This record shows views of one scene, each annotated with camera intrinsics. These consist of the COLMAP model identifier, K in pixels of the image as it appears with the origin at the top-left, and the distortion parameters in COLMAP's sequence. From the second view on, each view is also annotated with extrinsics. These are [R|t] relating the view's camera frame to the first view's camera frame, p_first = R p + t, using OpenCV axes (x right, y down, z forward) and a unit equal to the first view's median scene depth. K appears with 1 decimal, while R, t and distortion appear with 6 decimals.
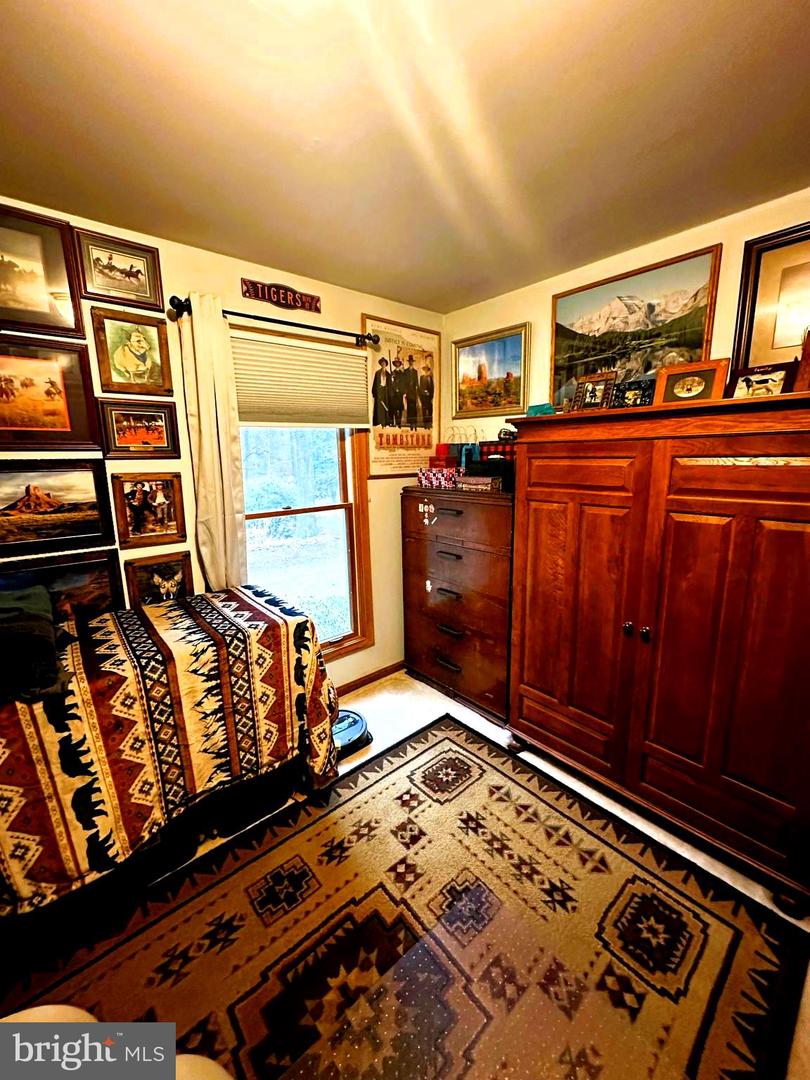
lens RADIAL K [[430.3, 0, 405.0], [0, 430.3, 538.2], [0, 0, 1]] dist [-0.002399, 0.000141]
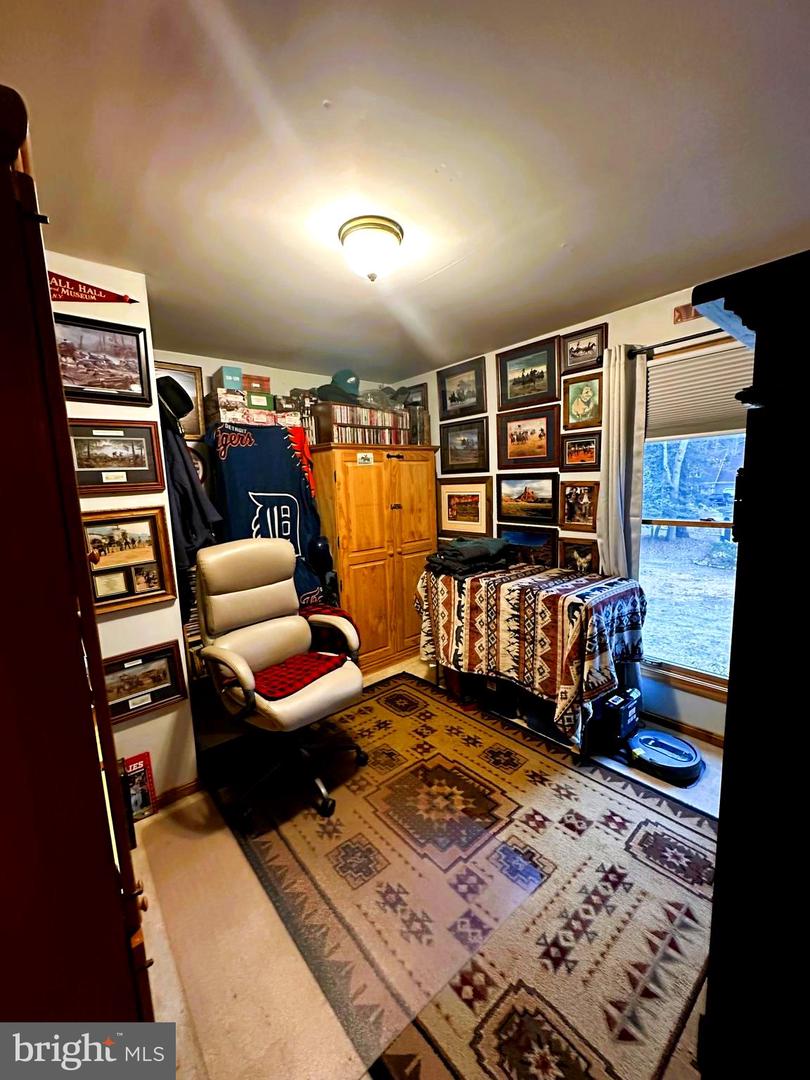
lens RADIAL K [[430.3, 0, 404.6], [0, 430.3, 537.8], [0, 0, 1]] dist [-0.002399, 0.000141]
pose [[-0.008887, 0.149428, -0.988733, 1.015410], [-0.154720, 0.976659, 0.148994, -0.102682], [0.987918, 0.154301, 0.014440, 0.480916]]
